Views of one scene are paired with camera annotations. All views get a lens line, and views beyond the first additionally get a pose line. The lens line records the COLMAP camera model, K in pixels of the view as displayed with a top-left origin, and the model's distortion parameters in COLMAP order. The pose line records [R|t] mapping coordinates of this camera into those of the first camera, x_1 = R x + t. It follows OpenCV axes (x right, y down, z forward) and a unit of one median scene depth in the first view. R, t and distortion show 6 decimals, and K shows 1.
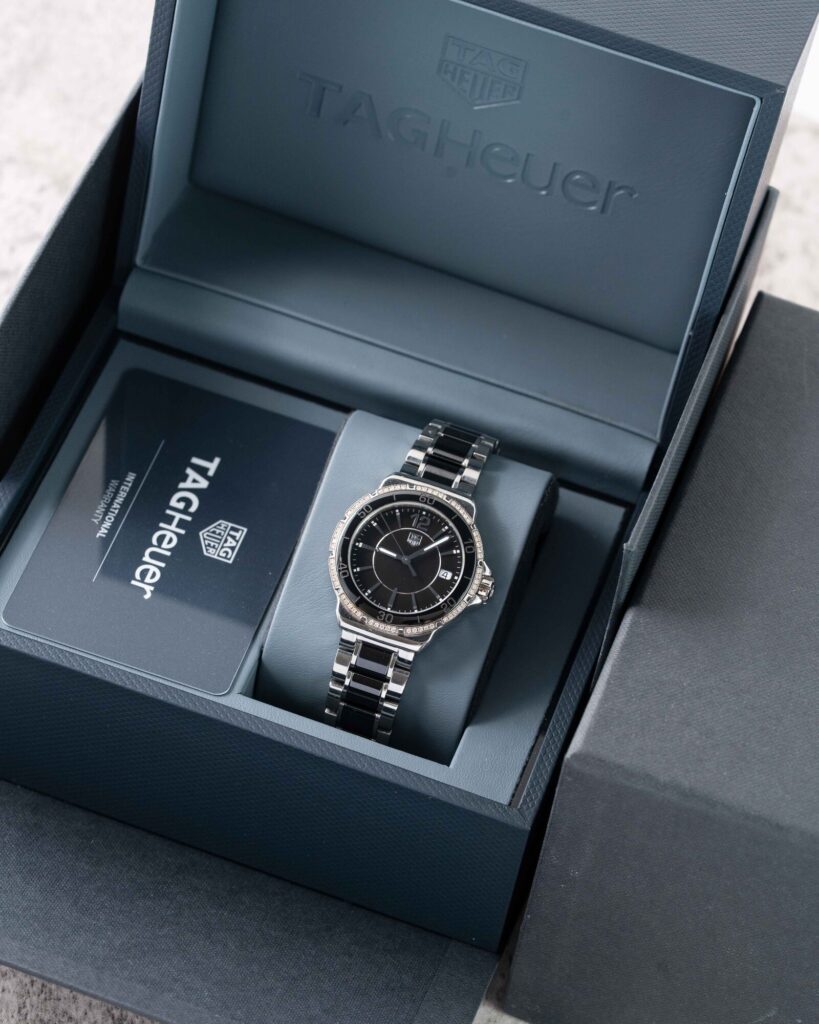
lens RADIAL K [[4138.1, 0, 409.5], [0, 4138.1, 512.0], [0, 0, 1]] dist [0.245512, 0.172017]
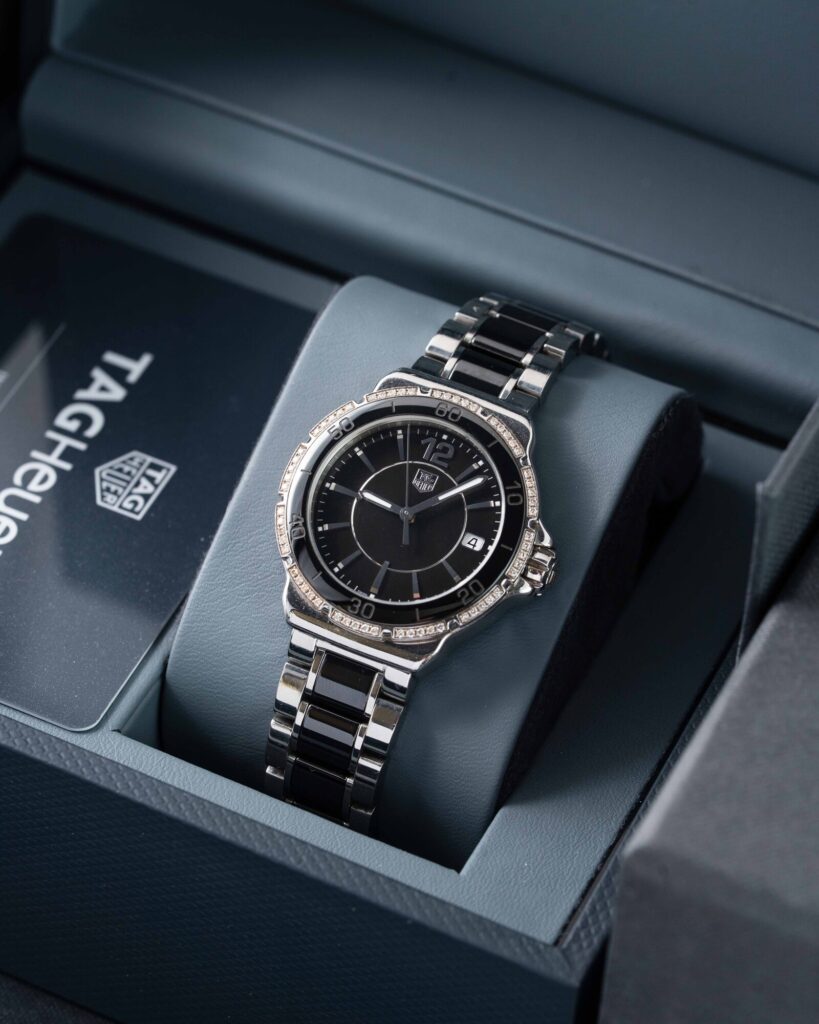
lens RADIAL K [[4138.1, 0, 409.5], [0, 4138.1, 512.0], [0, 0, 1]] dist [0.245512, 0.172017]
pose [[0.988385, 0.037829, -0.147186, 0.085132], [-0.046465, 0.997366, -0.055688, 0.043600], [0.144692, 0.061880, 0.987540, 0.423060]]
